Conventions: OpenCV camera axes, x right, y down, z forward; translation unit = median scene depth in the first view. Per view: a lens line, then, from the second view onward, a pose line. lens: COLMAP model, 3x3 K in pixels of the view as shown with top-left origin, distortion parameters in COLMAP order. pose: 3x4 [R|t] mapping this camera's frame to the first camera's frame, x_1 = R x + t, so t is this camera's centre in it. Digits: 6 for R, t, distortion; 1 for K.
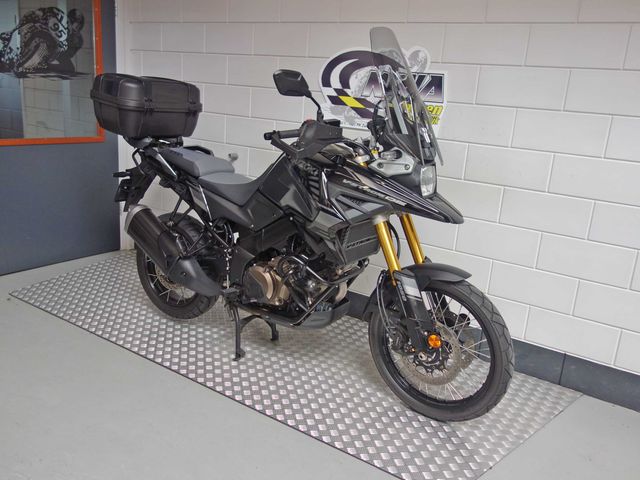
lens RADIAL K [[566.2, 0, 320.0], [0, 566.2, 240.0], [0, 0, 1]] dist [0.012065, -0.001933]
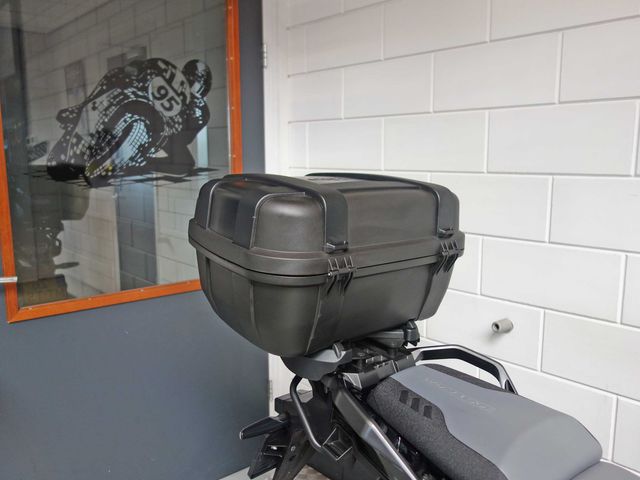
lens RADIAL K [[566.2, 0, 320.0], [0, 566.2, 240.0], [0, 0, 1]] dist [0.012065, -0.001933]
pose [[0.964588, -0.034953, -0.261434, -0.205930], [0.003897, 0.992961, -0.118376, -0.194523], [0.263732, 0.113166, 0.957935, 0.619803]]
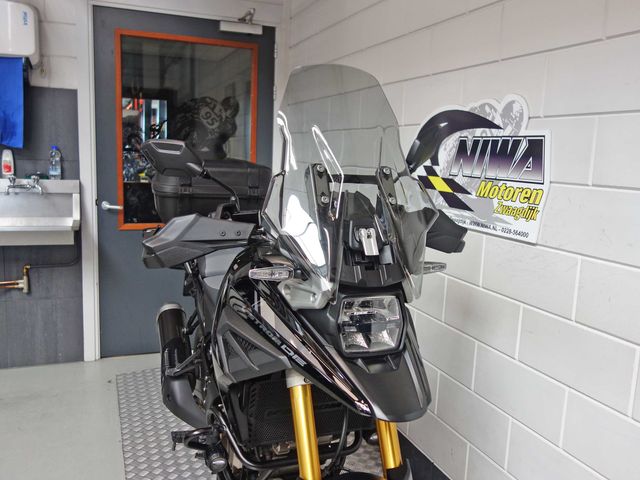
lens RADIAL K [[566.2, 0, 320.0], [0, 566.2, 240.0], [0, 0, 1]] dist [0.012065, -0.001933]
pose [[0.822833, 0.044200, -0.566562, 0.332808], [-0.124800, 0.986687, -0.104276, -0.090031], [0.554410, 0.156509, 0.817395, 0.380852]]
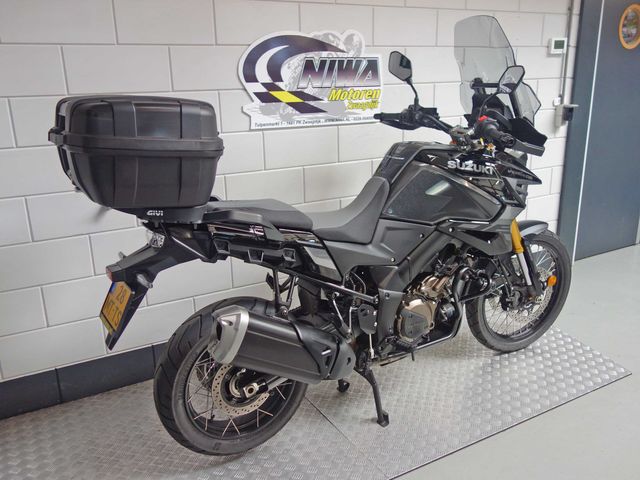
lens RADIAL K [[566.2, 0, 320.0], [0, 566.2, 240.0], [0, 0, 1]] dist [0.012065, -0.001933]
pose [[0.436772, -0.330325, 0.836729, -0.711952], [0.281783, 0.933569, 0.221465, -0.222027], [-0.854300, 0.139047, 0.500837, 0.576785]]
